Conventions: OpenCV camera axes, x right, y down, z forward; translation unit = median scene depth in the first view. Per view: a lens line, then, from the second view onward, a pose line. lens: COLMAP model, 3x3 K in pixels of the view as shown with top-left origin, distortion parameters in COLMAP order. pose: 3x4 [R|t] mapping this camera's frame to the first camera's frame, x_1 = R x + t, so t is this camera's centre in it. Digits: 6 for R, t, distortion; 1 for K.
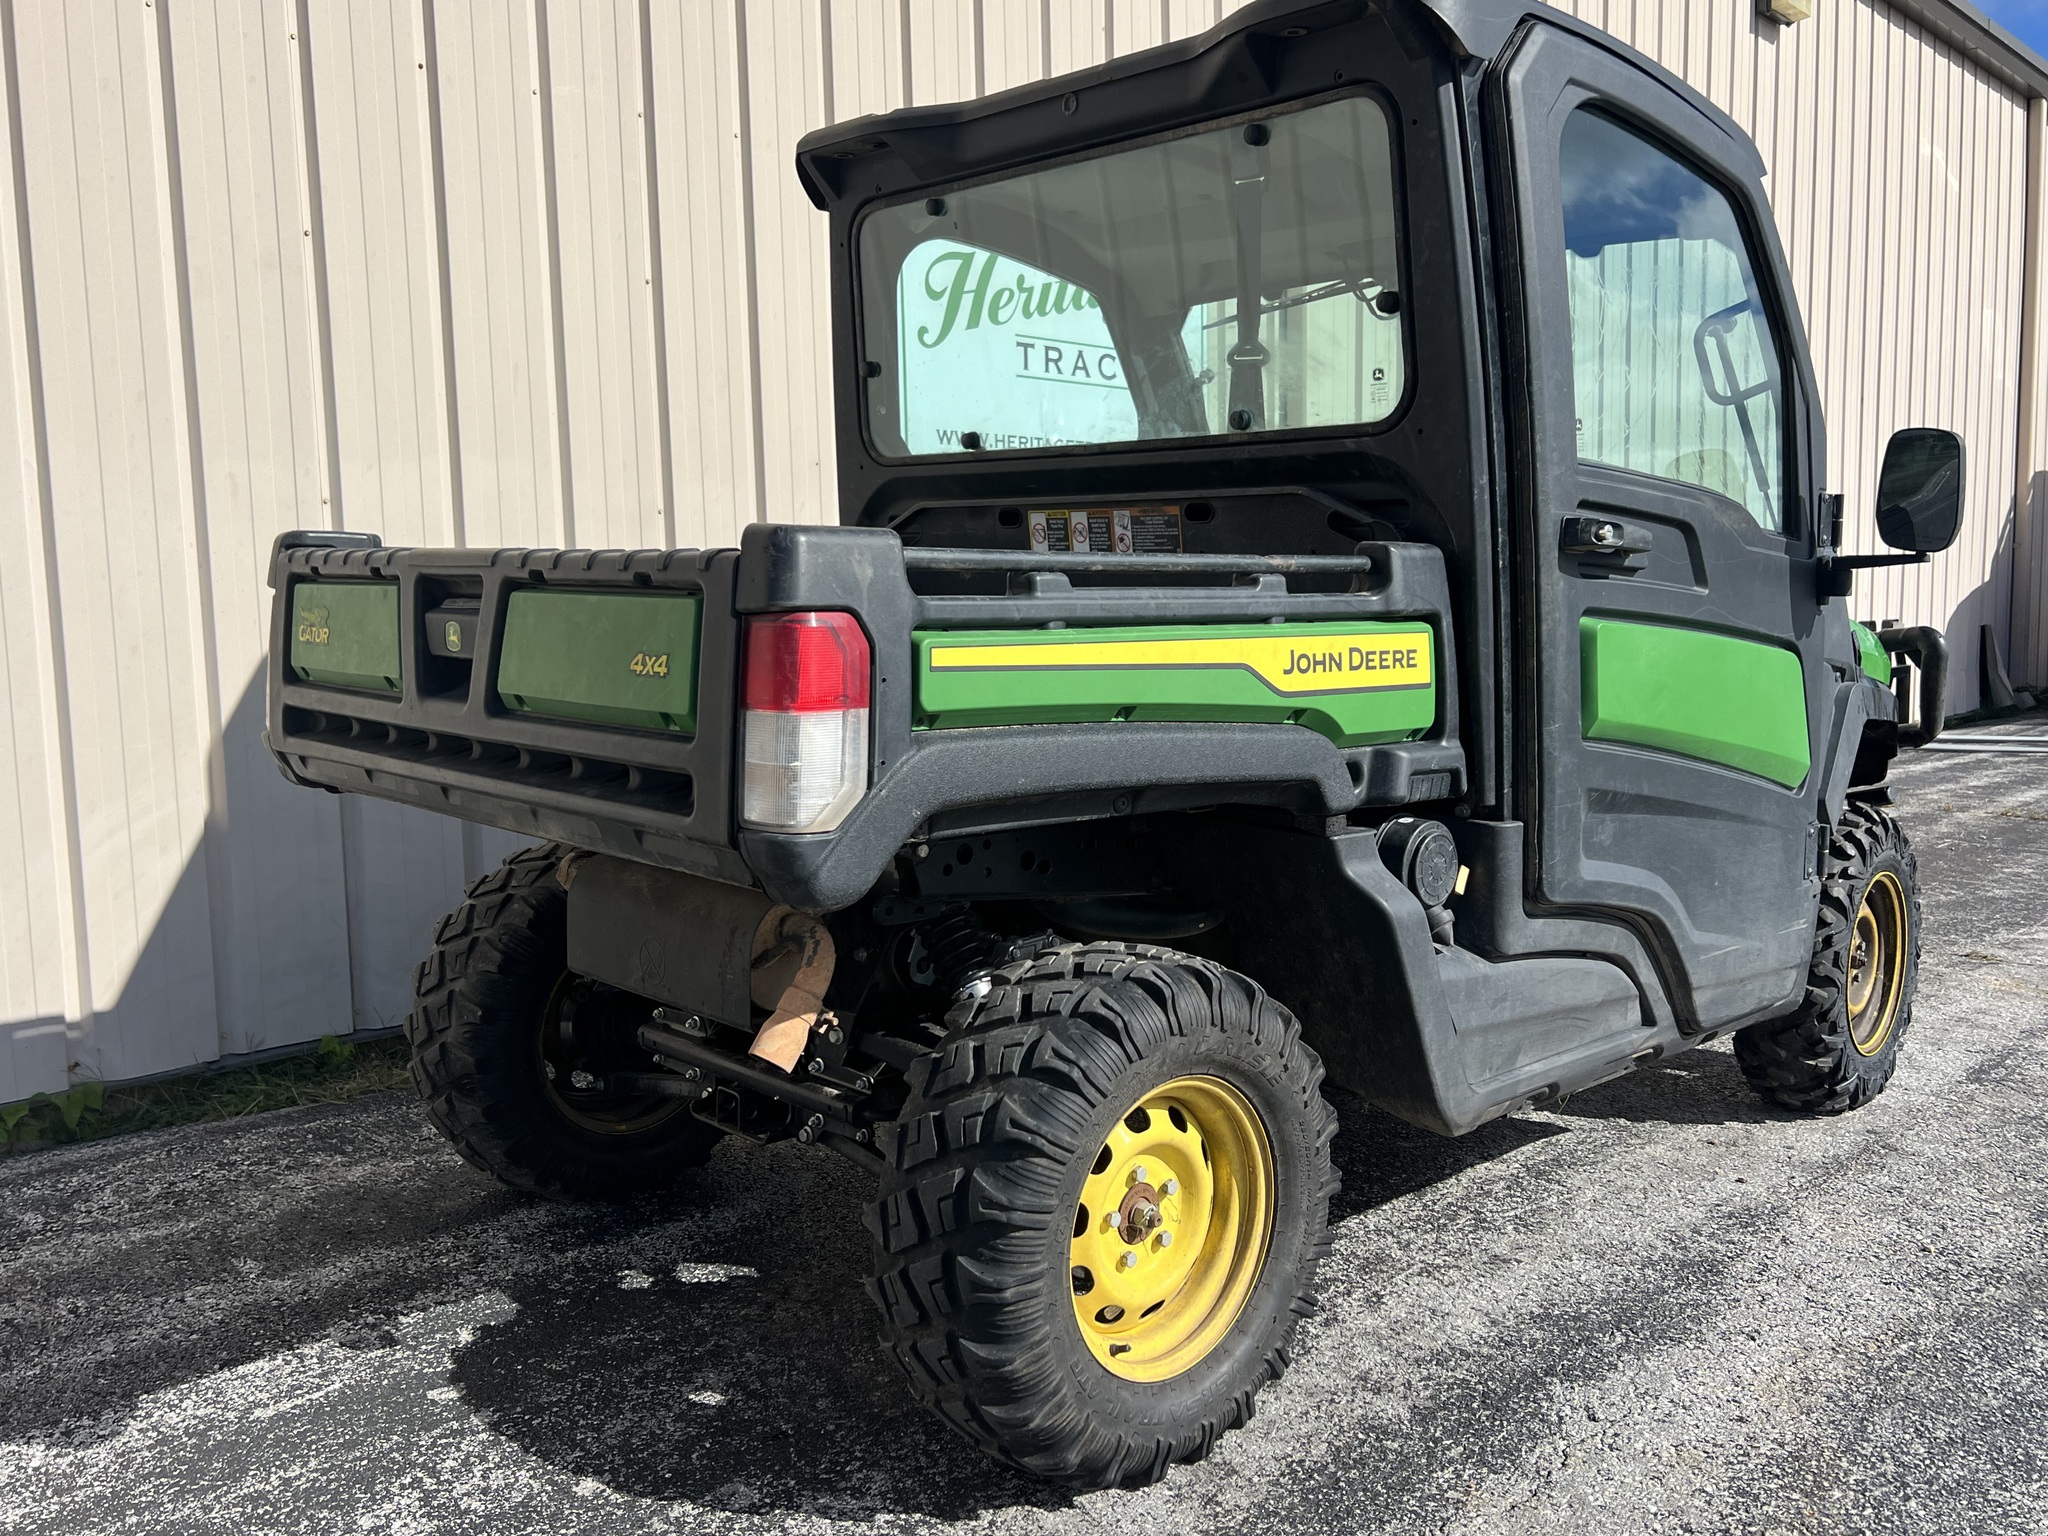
lens RADIAL K [[1734.1, 0, 1045.8], [0, 1734.1, 782.2], [0, 0, 1]] dist [0.033862, -0.002813]
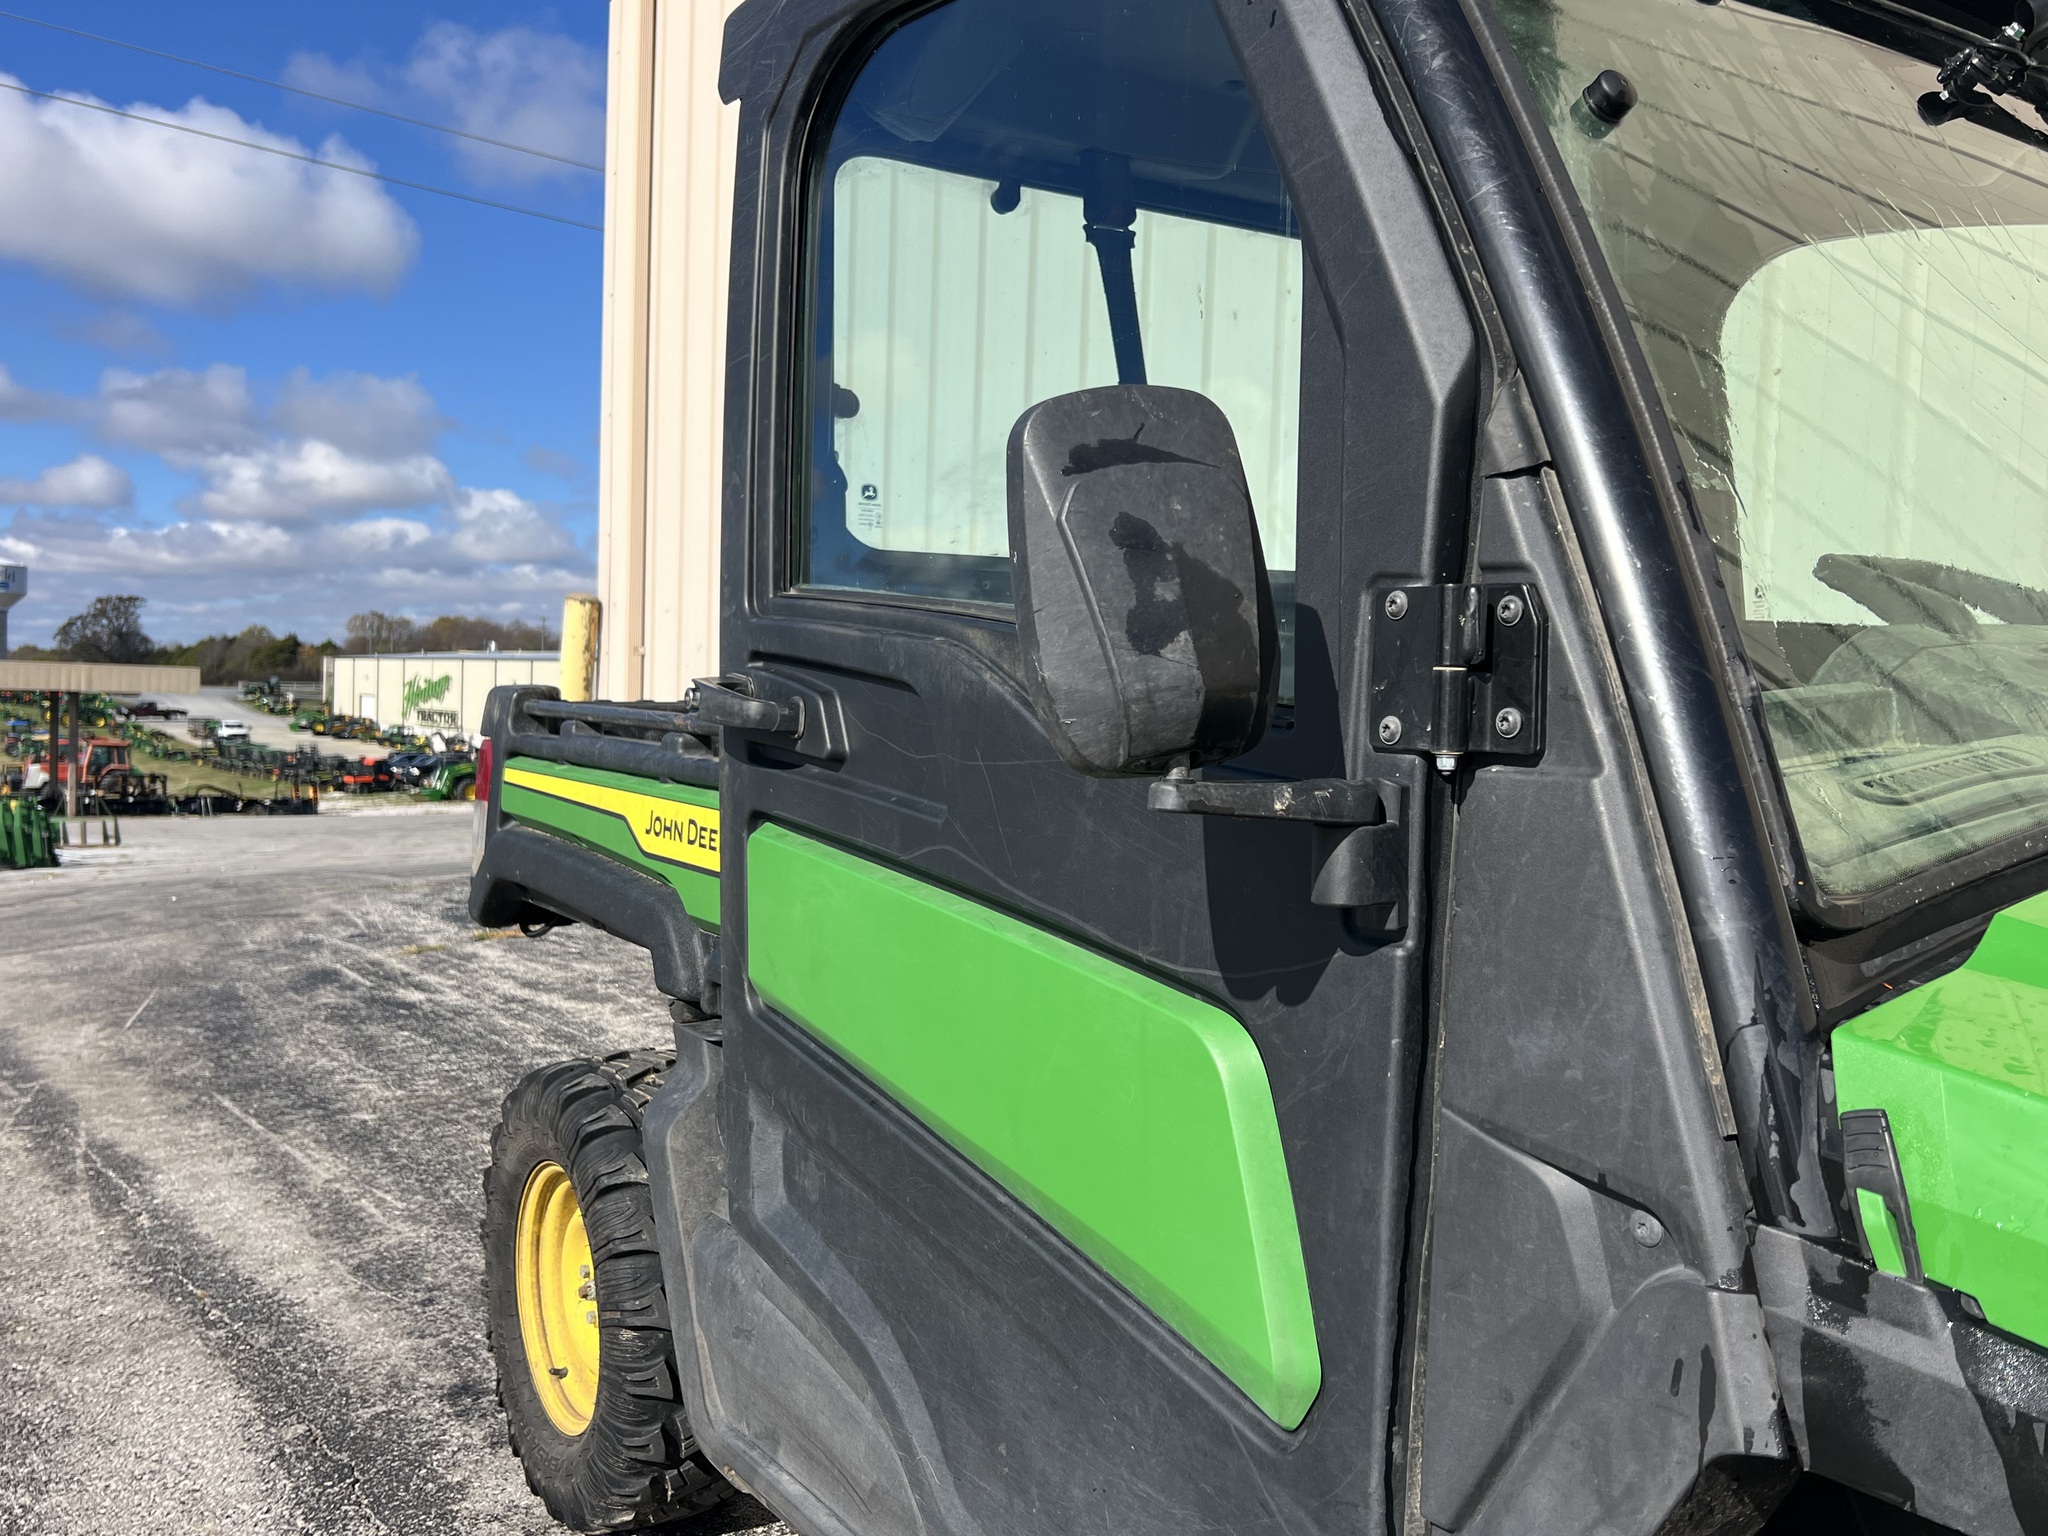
lens RADIAL K [[1734.1, 0, 1045.8], [0, 1734.1, 782.2], [0, 0, 1]] dist [0.033862, -0.002813]
pose [[-0.167271, 0.061493, -0.983991, 0.767370], [-0.130168, 0.987939, 0.083868, -0.145853], [0.977280, 0.142113, -0.157249, 0.981328]]
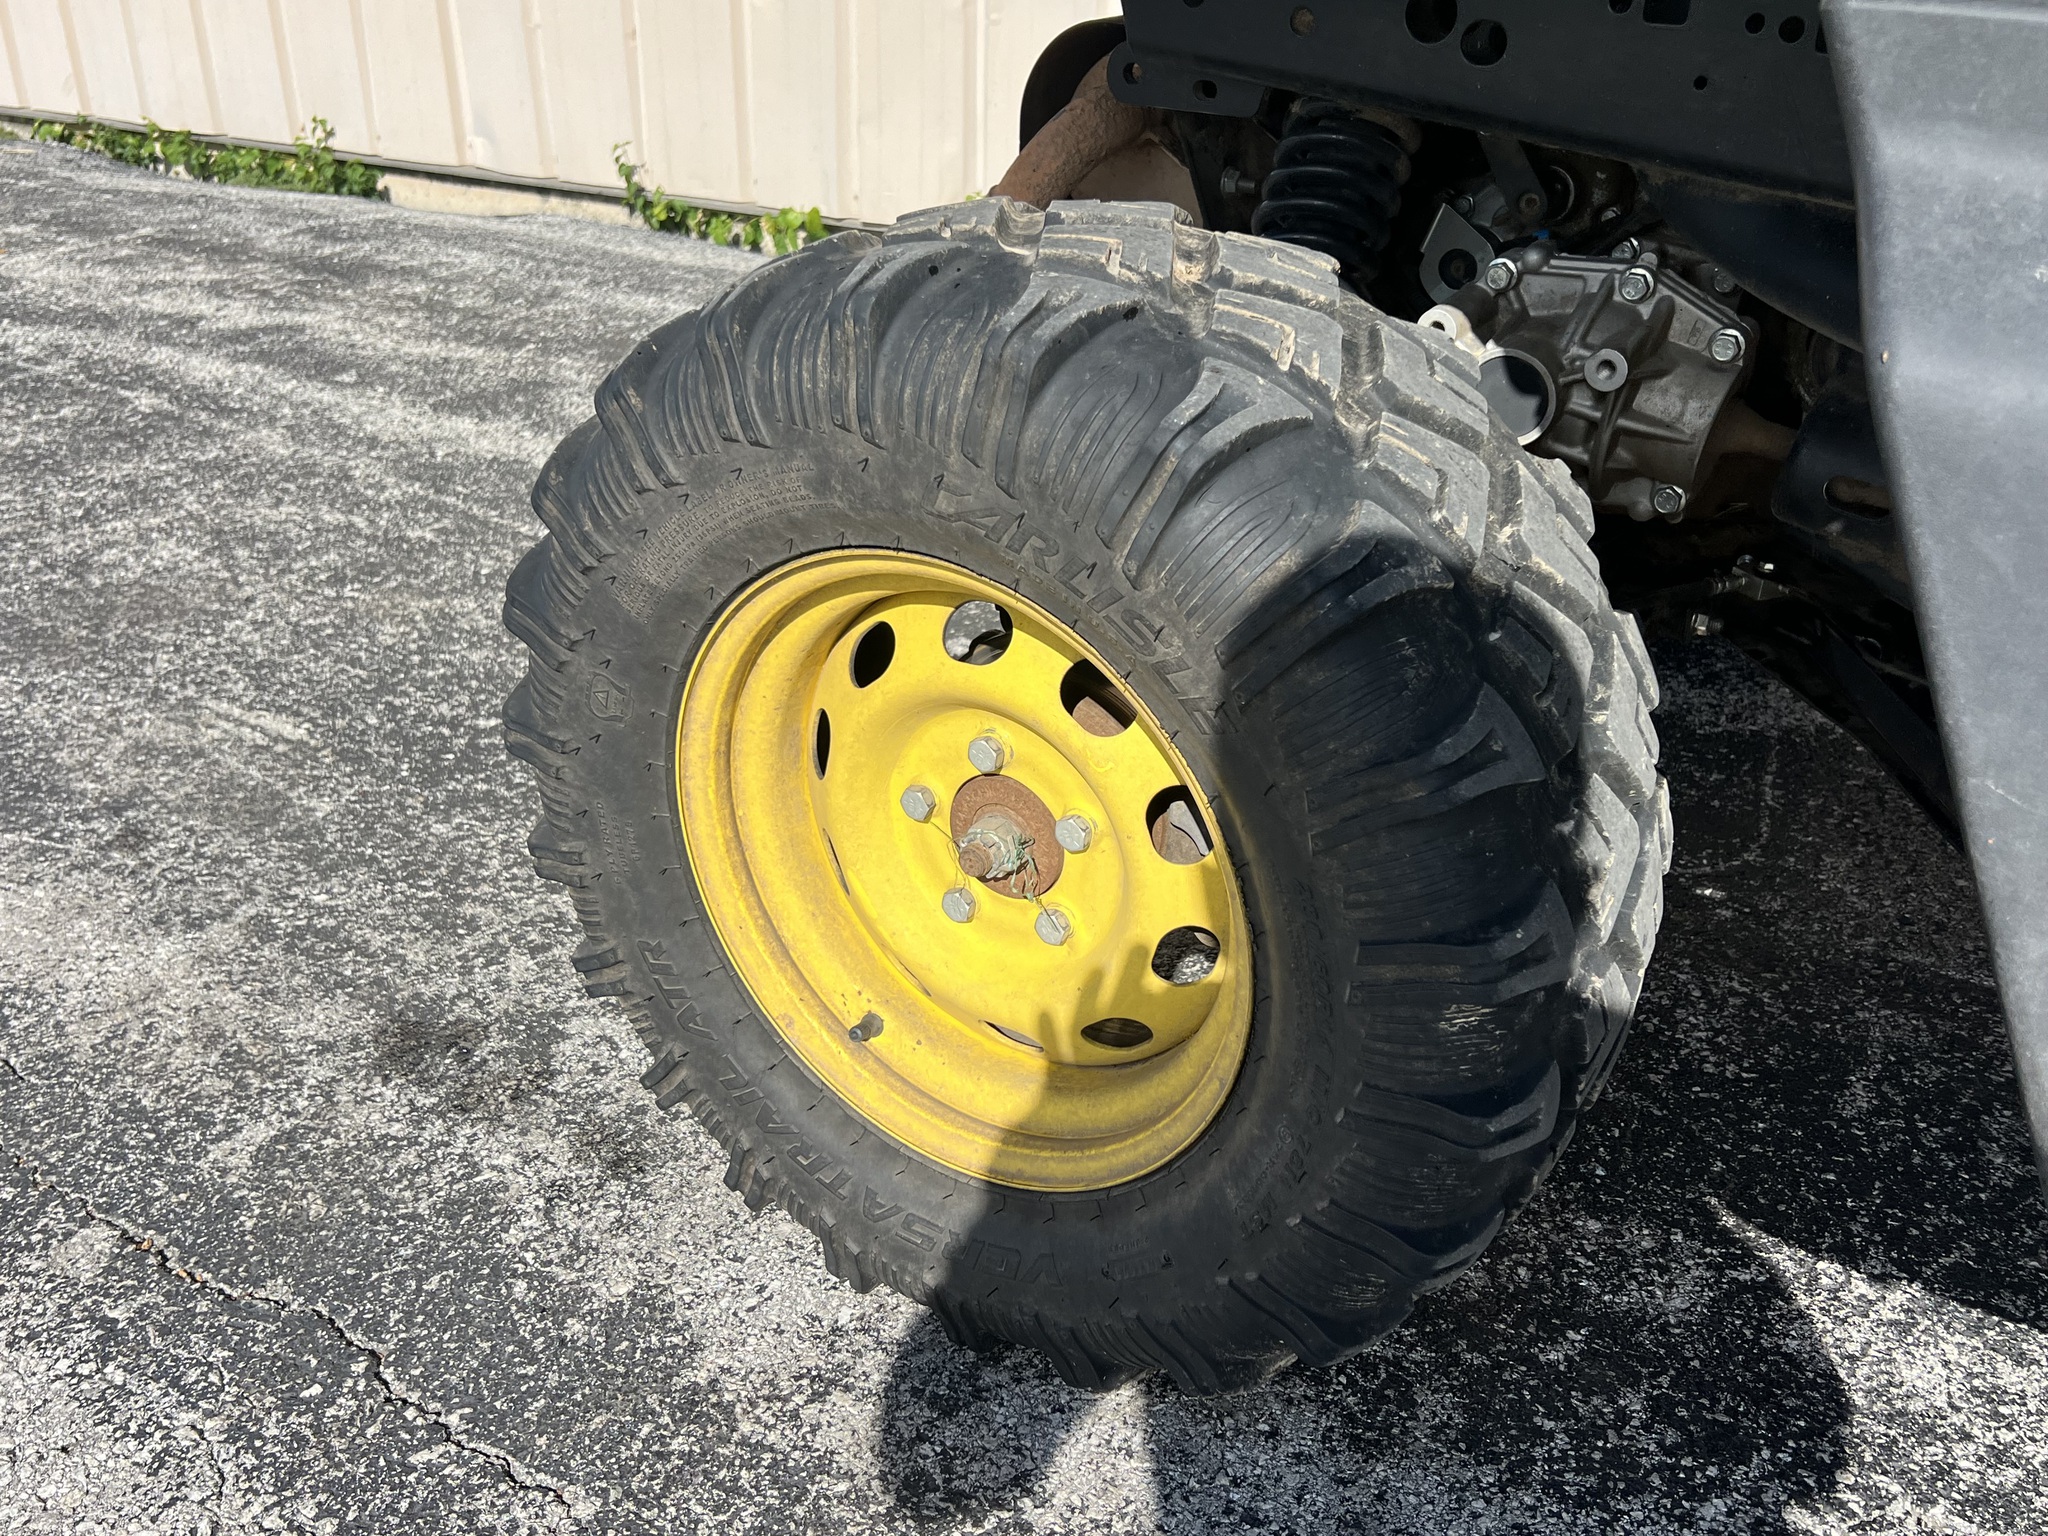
lens RADIAL K [[1759.5, 0, 1030.0], [0, 1759.5, 758.2], [0, 0, 1]] dist [0.014213, 0.006052]
pose [[0.218483, 0.458250, -0.861552, 0.299135], [-0.122222, 0.888780, 0.441738, 0.022850], [0.968156, 0.008789, 0.250192, 0.620137]]
